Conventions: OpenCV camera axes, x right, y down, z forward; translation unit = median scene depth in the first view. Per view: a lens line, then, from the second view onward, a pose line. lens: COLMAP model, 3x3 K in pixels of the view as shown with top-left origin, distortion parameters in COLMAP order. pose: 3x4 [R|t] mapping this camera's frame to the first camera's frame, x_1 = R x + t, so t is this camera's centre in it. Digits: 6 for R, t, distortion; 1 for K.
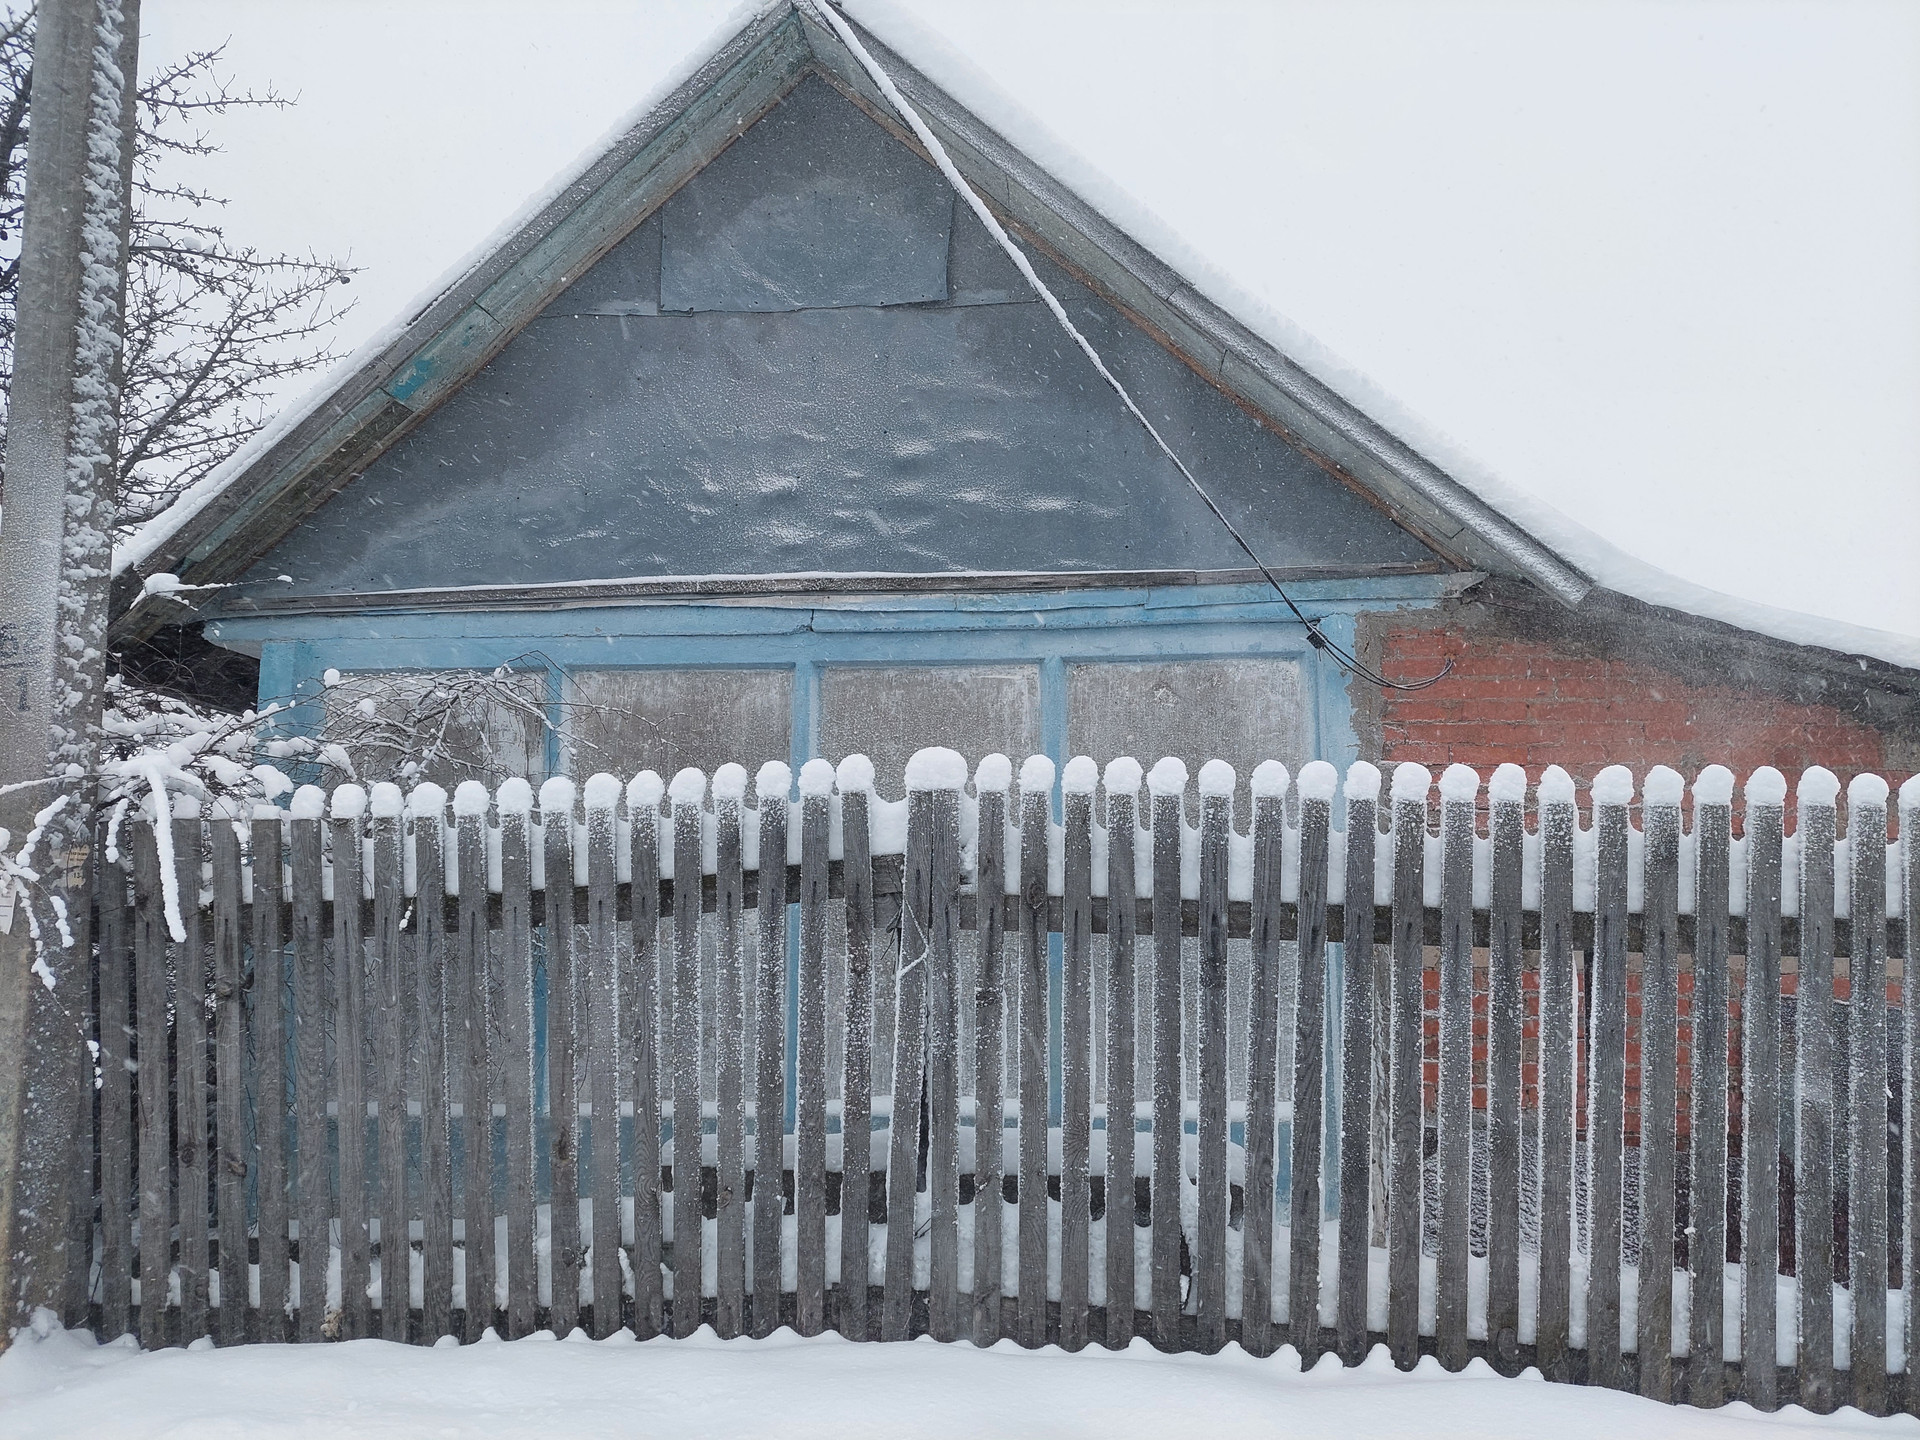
lens RADIAL K [[1351.4, 0, 976.5], [0, 1351.4, 720.6], [0, 0, 1]] dist [0.034382, -0.041223]
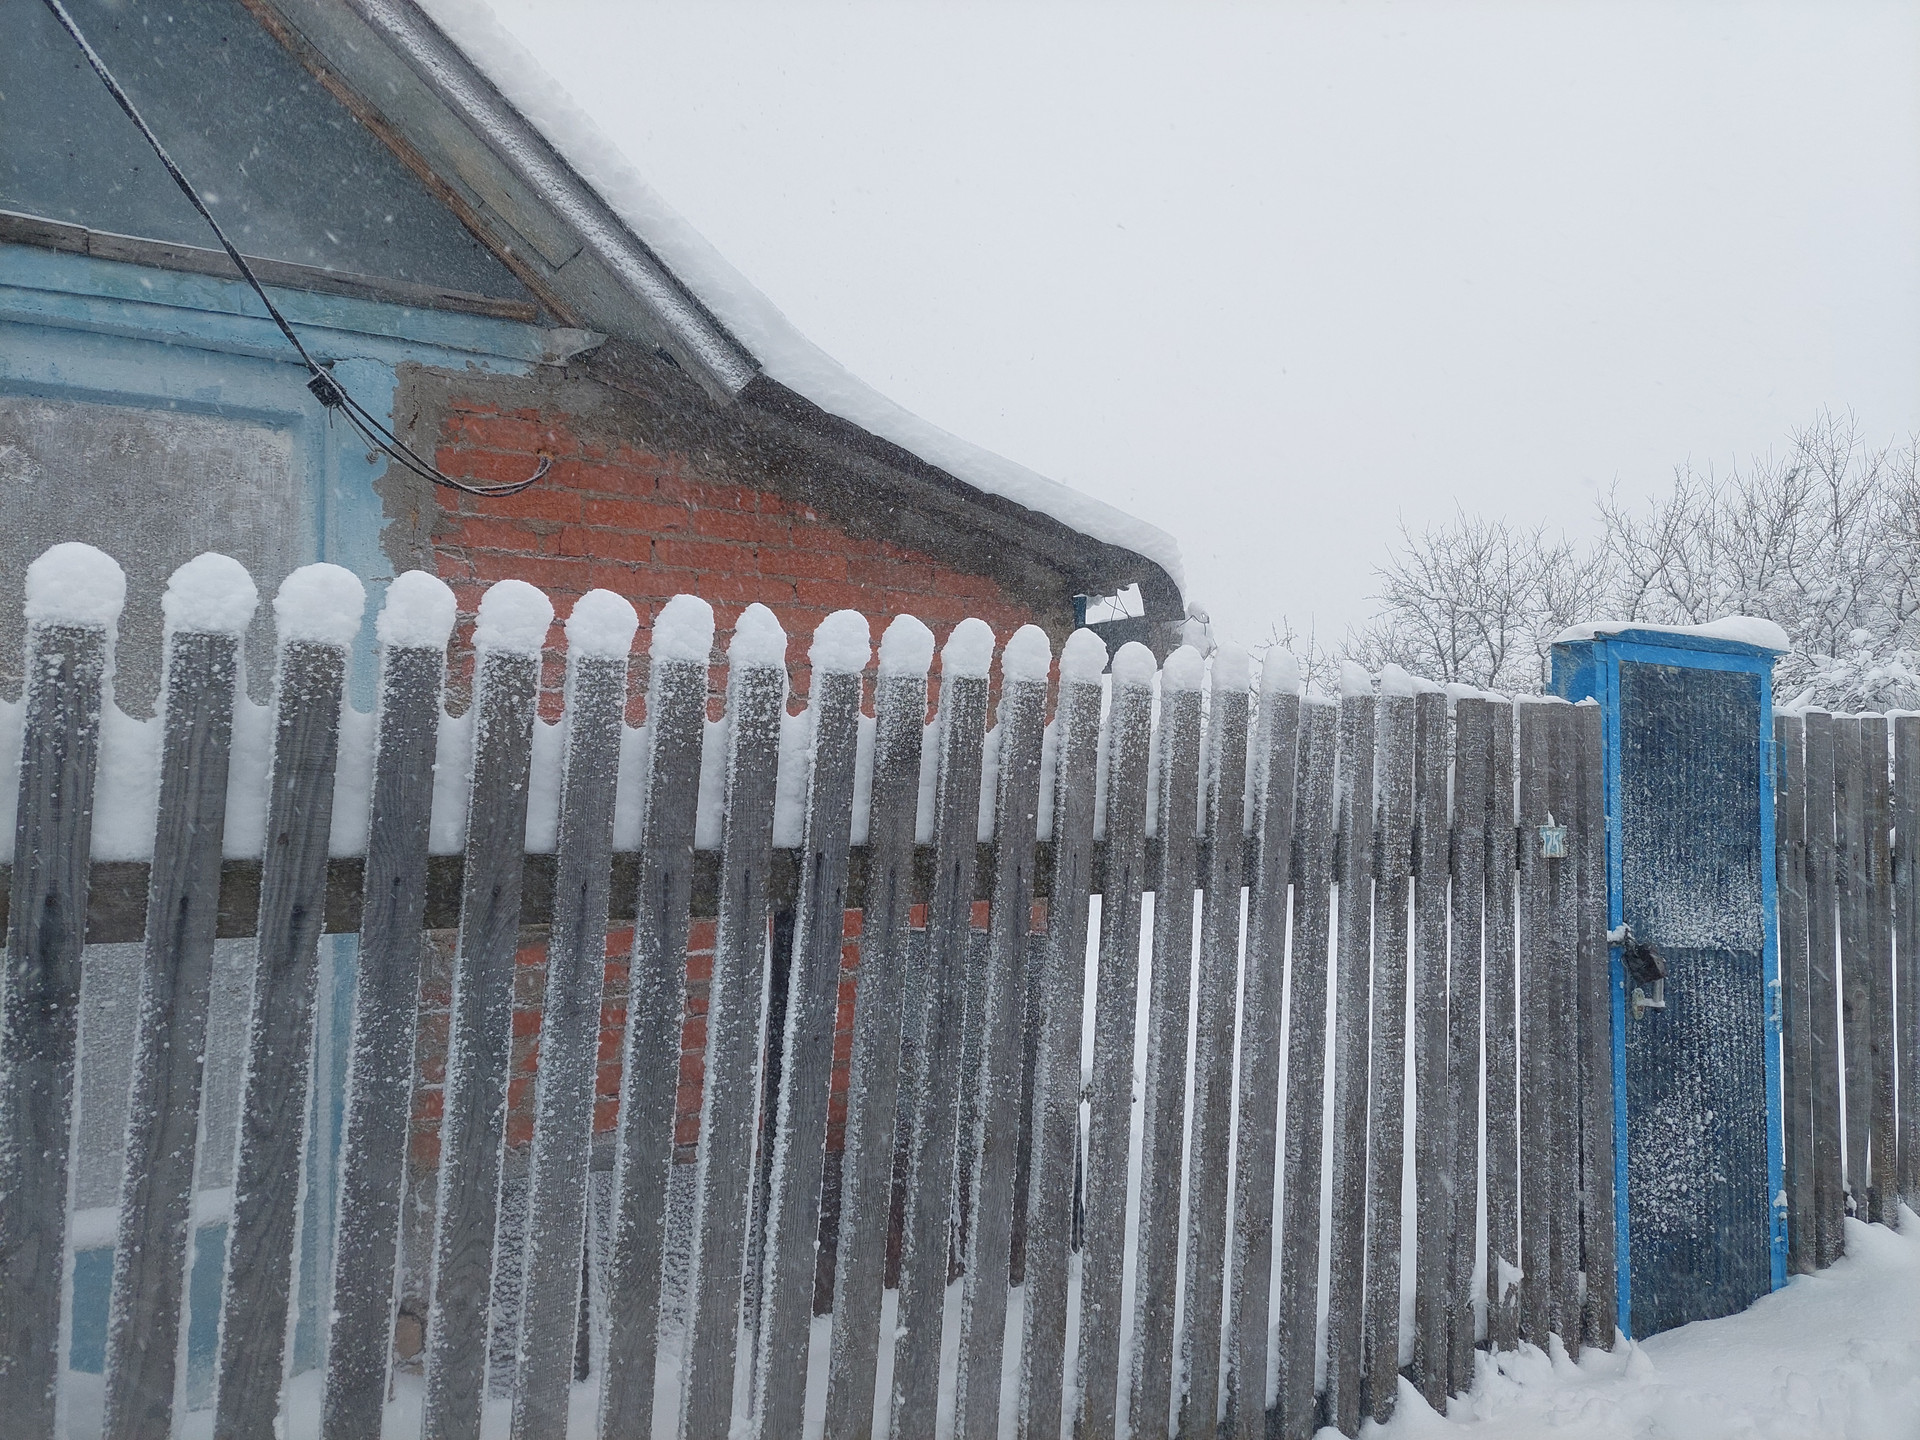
lens RADIAL K [[1318.0, 0, 961.6], [0, 1318.0, 672.2], [0, 0, 1]] dist [0.061166, -0.066206]
pose [[0.762158, 0.036894, 0.646339, 0.119889], [-0.059934, 0.998108, 0.013699, 0.048377], [-0.644611, -0.049178, 0.762927, 0.490535]]
